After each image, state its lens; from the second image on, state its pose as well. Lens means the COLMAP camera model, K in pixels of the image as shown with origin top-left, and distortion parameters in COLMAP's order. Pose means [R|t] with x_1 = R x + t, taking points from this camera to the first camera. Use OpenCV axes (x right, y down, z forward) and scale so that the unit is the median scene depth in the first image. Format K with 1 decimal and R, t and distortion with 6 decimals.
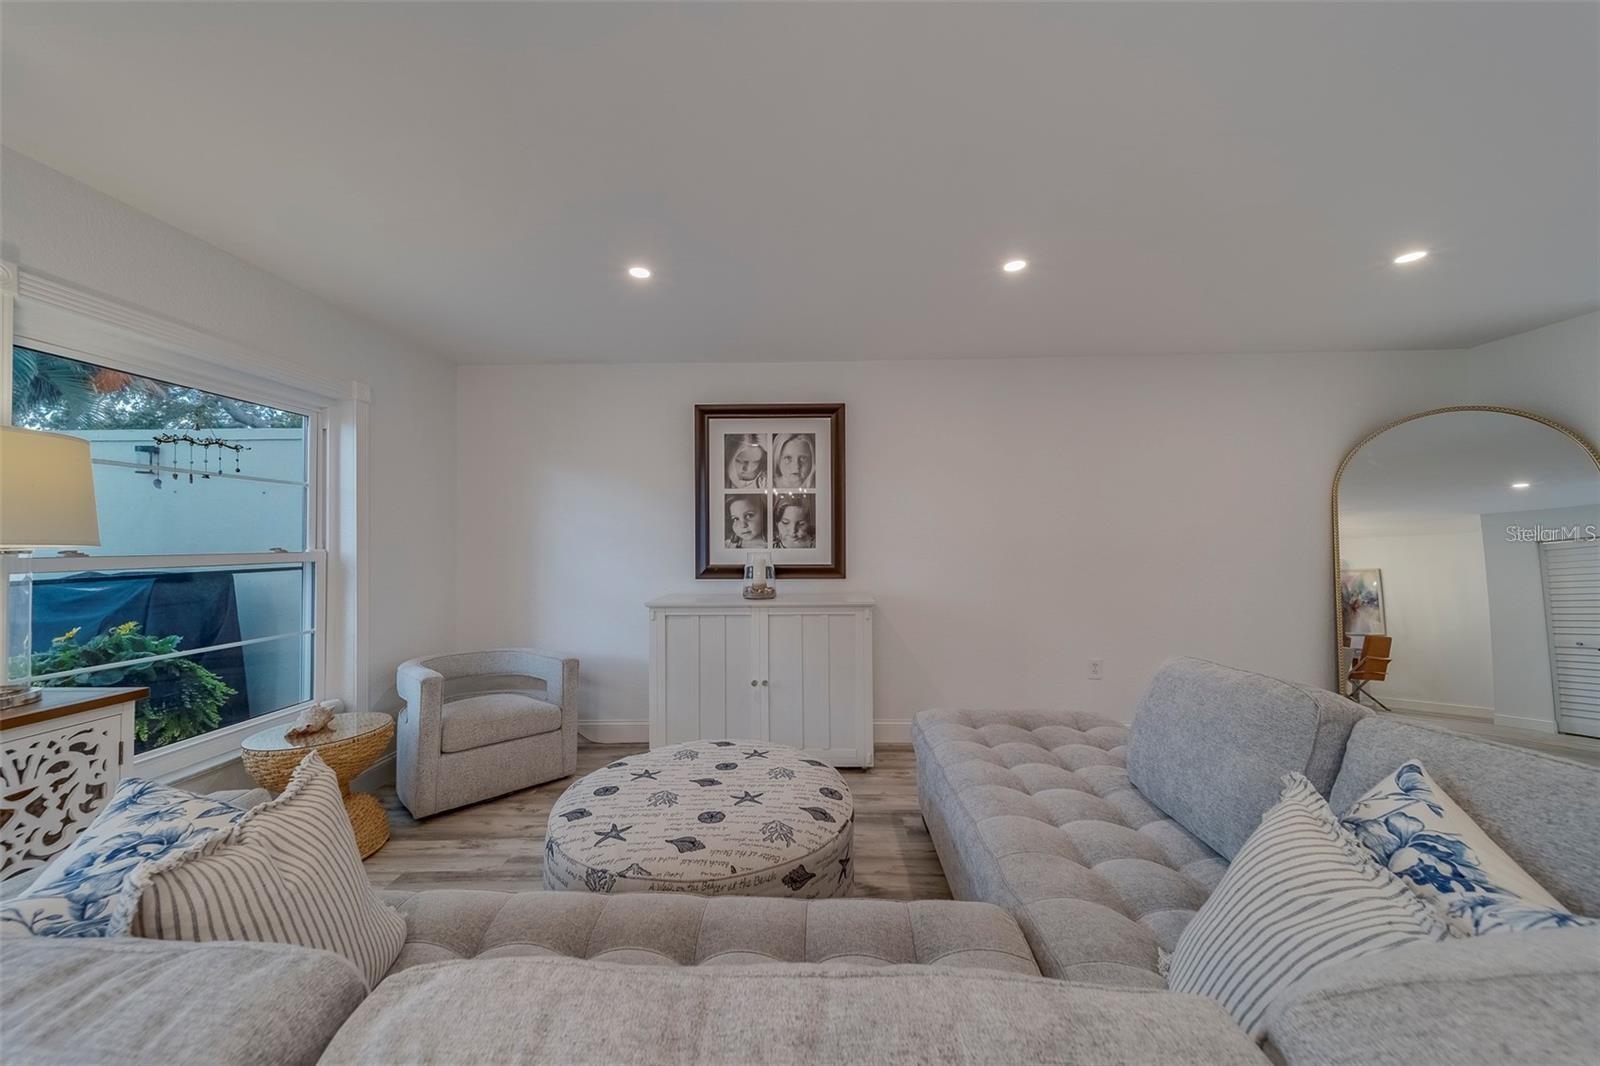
lens RADIAL K [[563.3, 0, 781.2], [0, 563.3, 529.7], [0, 0, 1]] dist [0.007403, 0.000019]
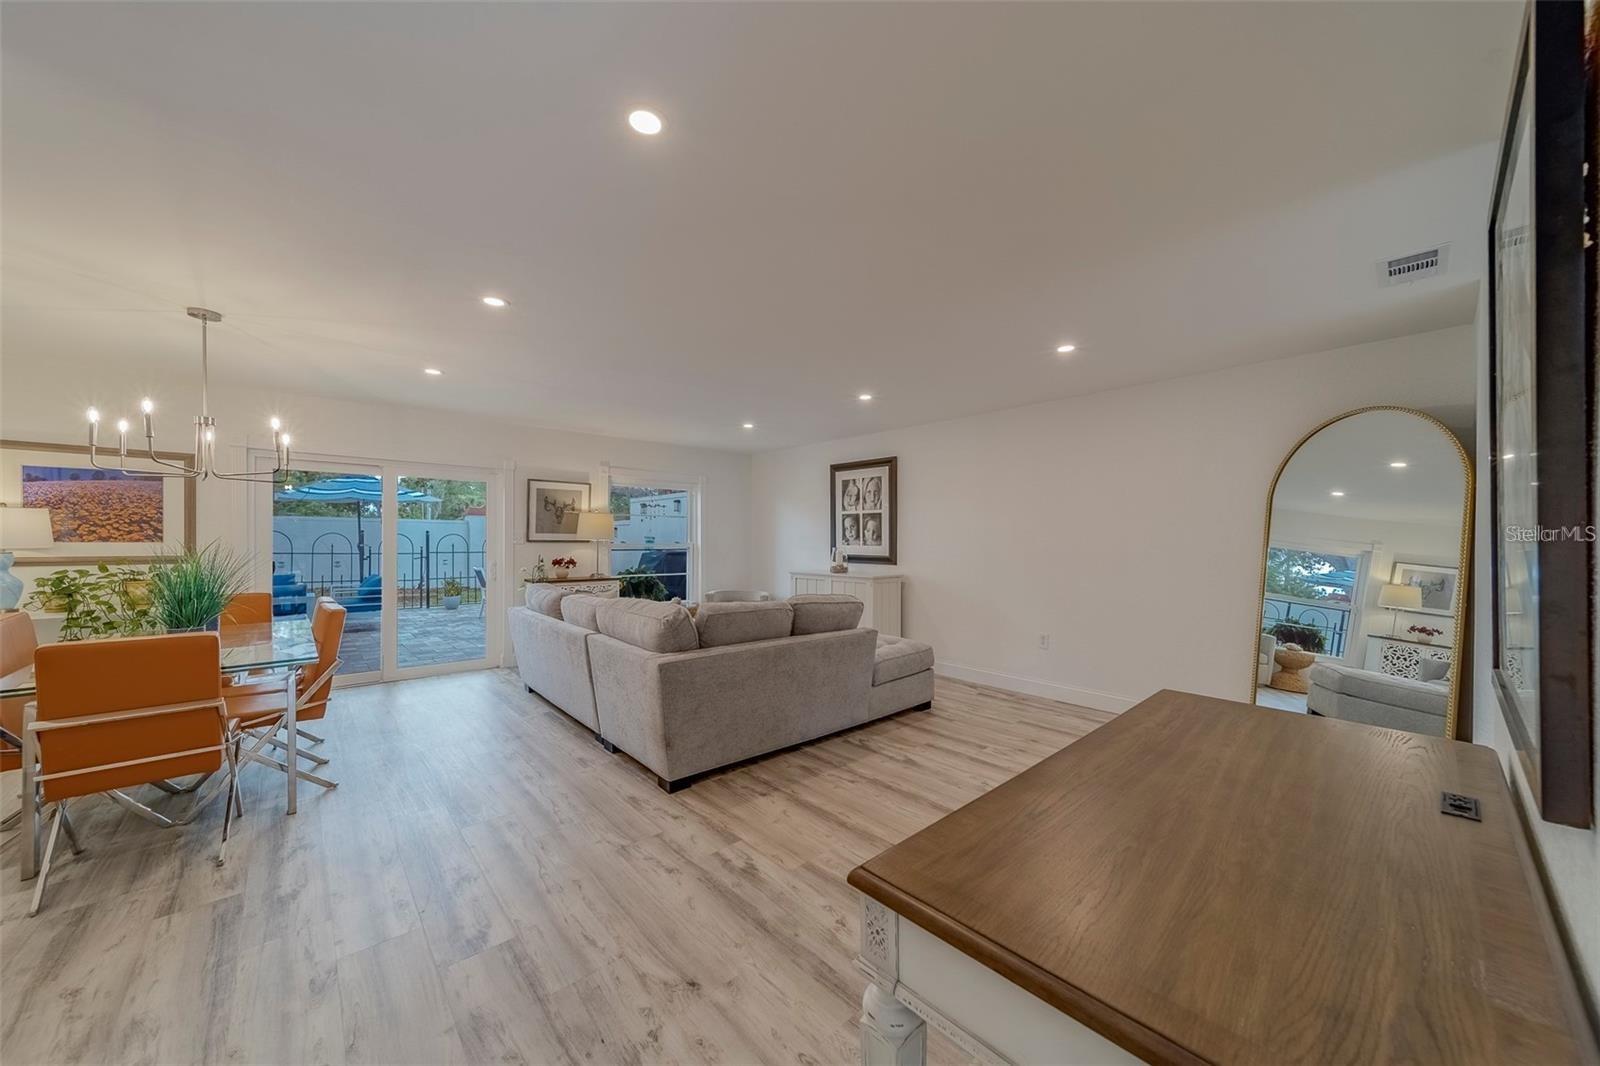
lens RADIAL K [[570.3, 0, 813.8], [0, 570.3, 527.6], [0, 0, 1]] dist [0.001812, -0.000026]
pose [[0.694661, -0.007787, -0.719295, 1.121425], [0.006838, 0.999968, -0.004222, -0.014906], [0.719305, -0.001985, 0.694692, -0.302012]]
